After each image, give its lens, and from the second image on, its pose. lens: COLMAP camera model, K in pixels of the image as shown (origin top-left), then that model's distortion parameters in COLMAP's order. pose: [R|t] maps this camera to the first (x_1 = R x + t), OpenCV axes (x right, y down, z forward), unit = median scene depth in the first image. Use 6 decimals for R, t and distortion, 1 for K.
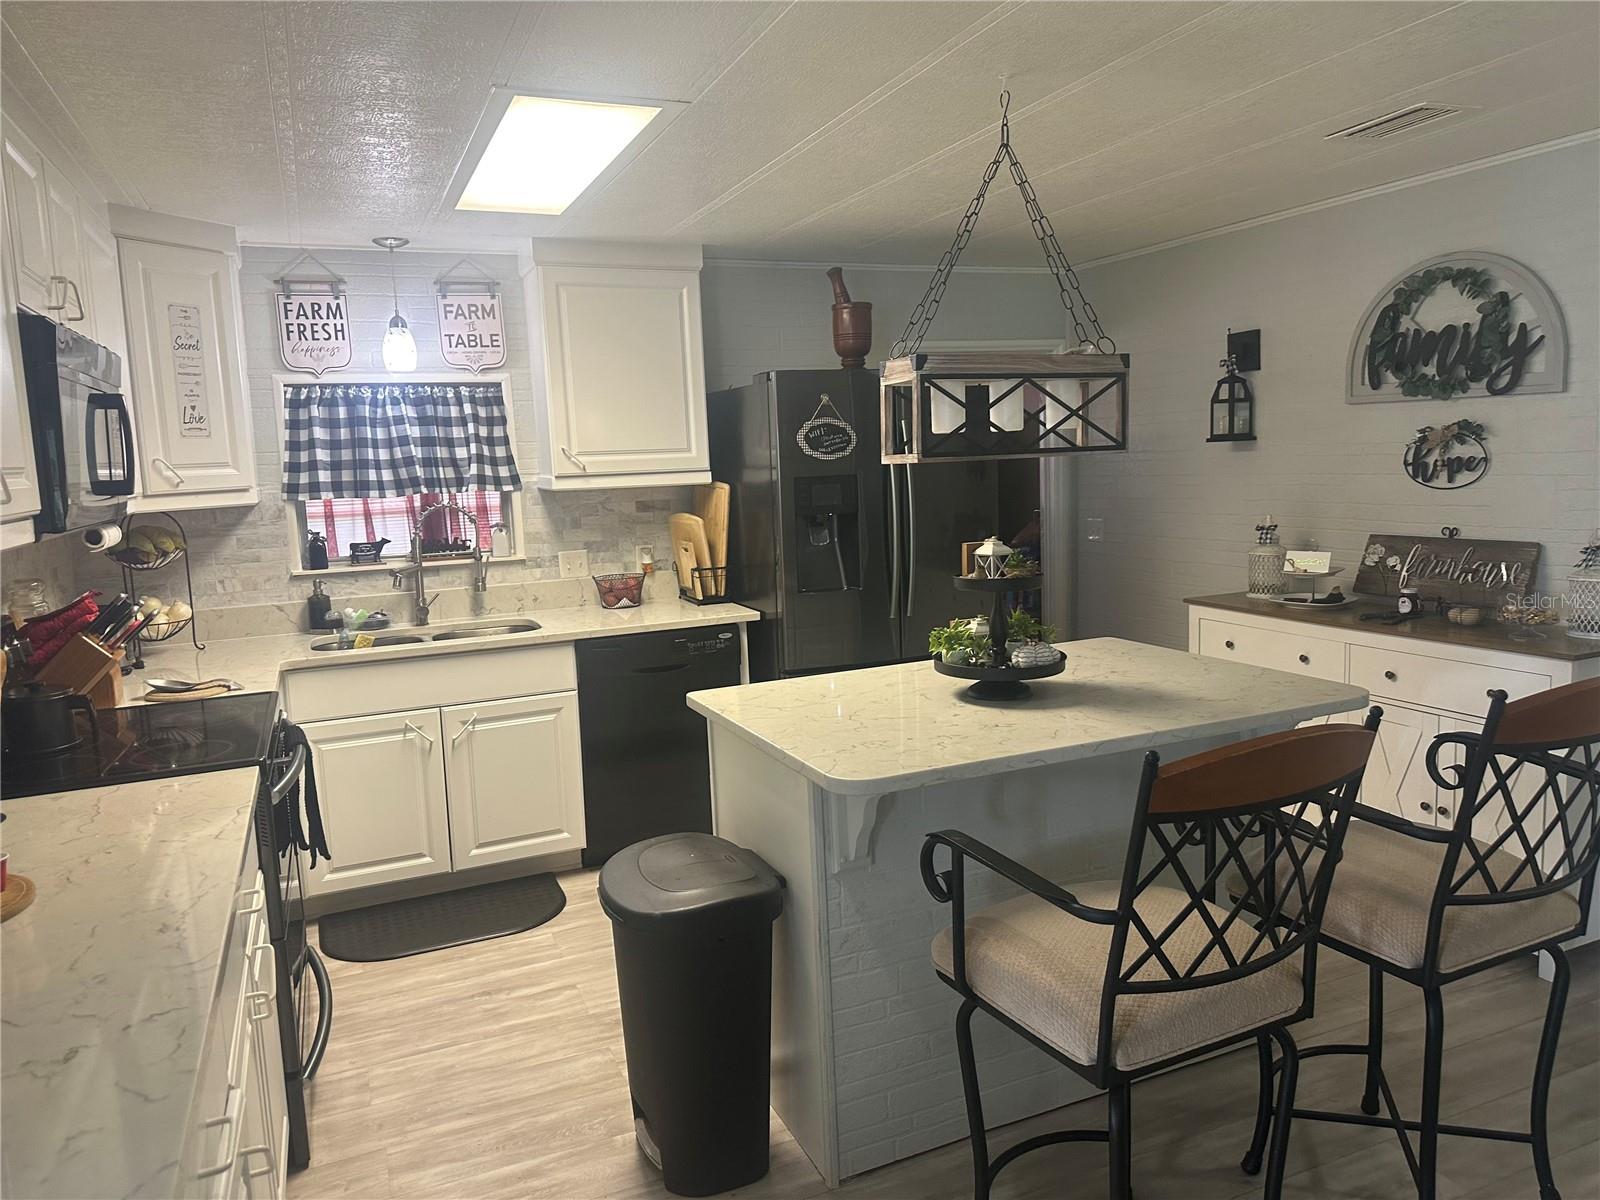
lens RADIAL K [[1129.5, 0, 793.4], [0, 1129.5, 600.7], [0, 0, 1]] dist [0.023542, -0.014881]
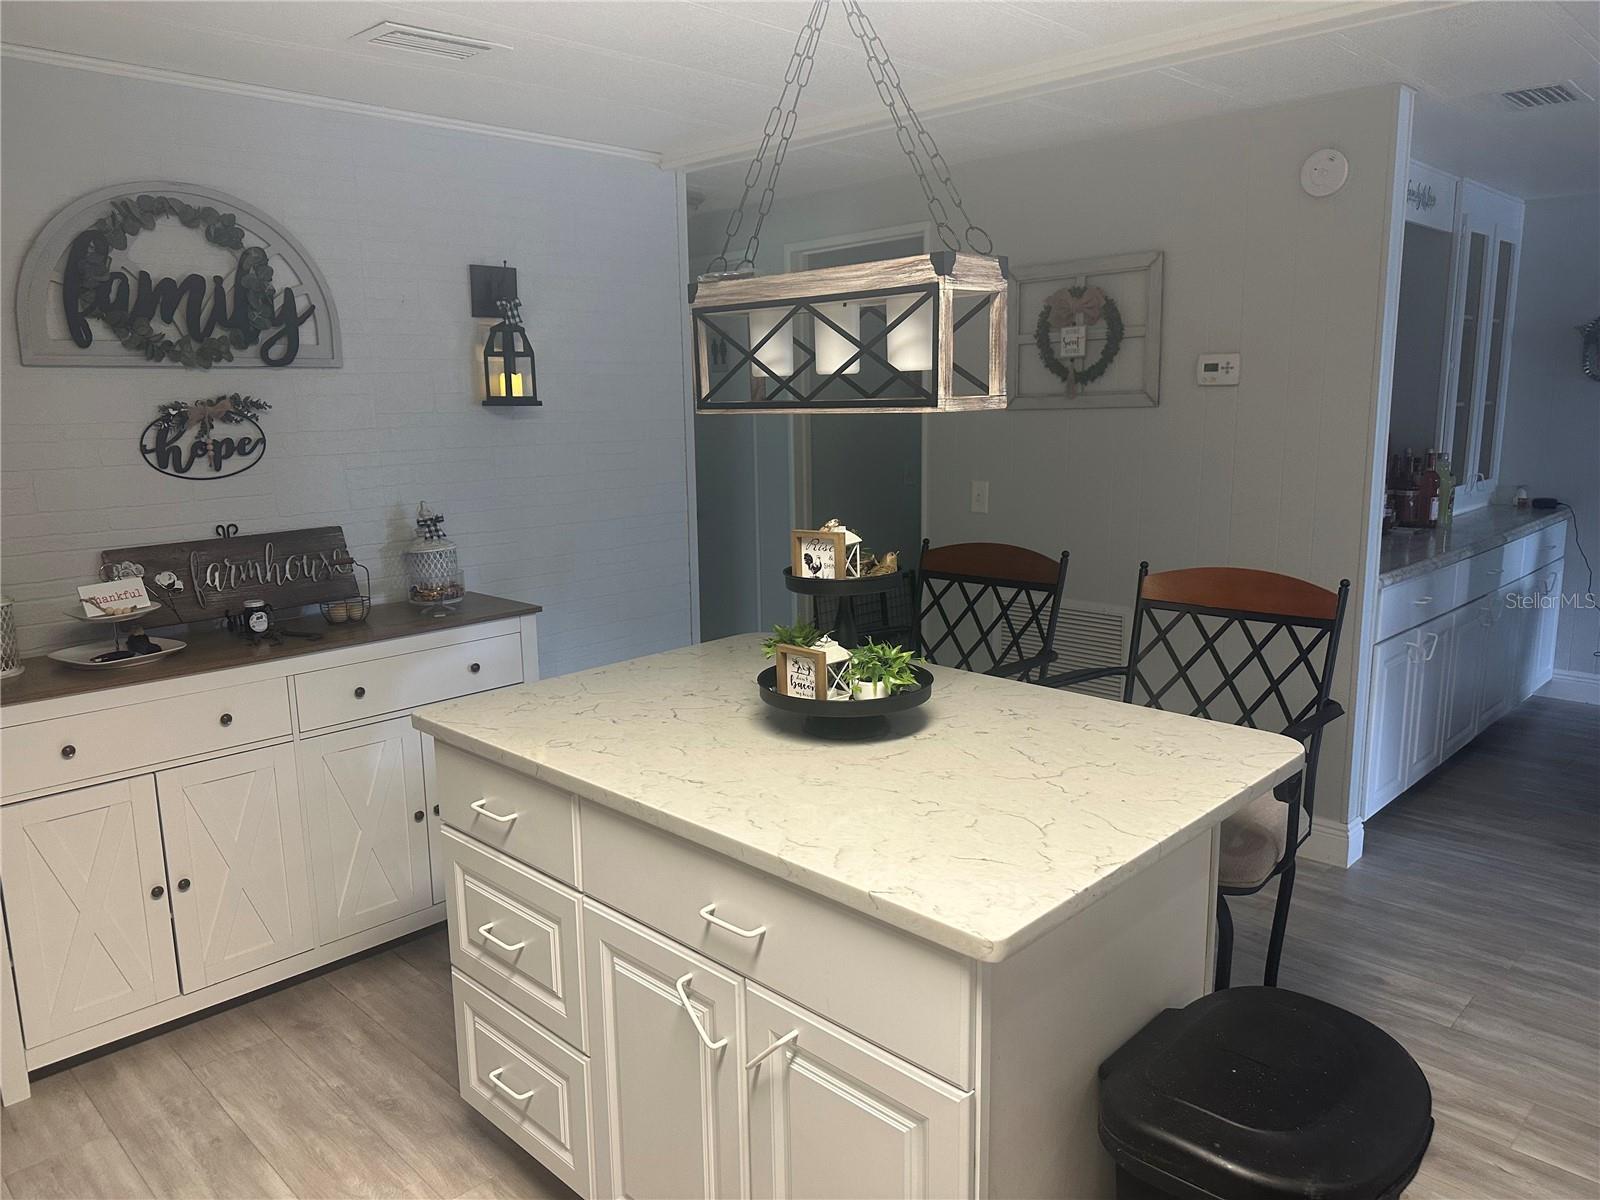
lens RADIAL K [[1129.5, 0, 798.6], [0, 1129.5, 597.7], [0, 0, 1]] dist [0.023542, -0.014881]
pose [[-0.394456, -0.120955, 0.910919, -0.515700], [0.154540, 0.968448, 0.195515, -0.165402], [-0.905827, 0.217895, -0.363318, 1.404069]]
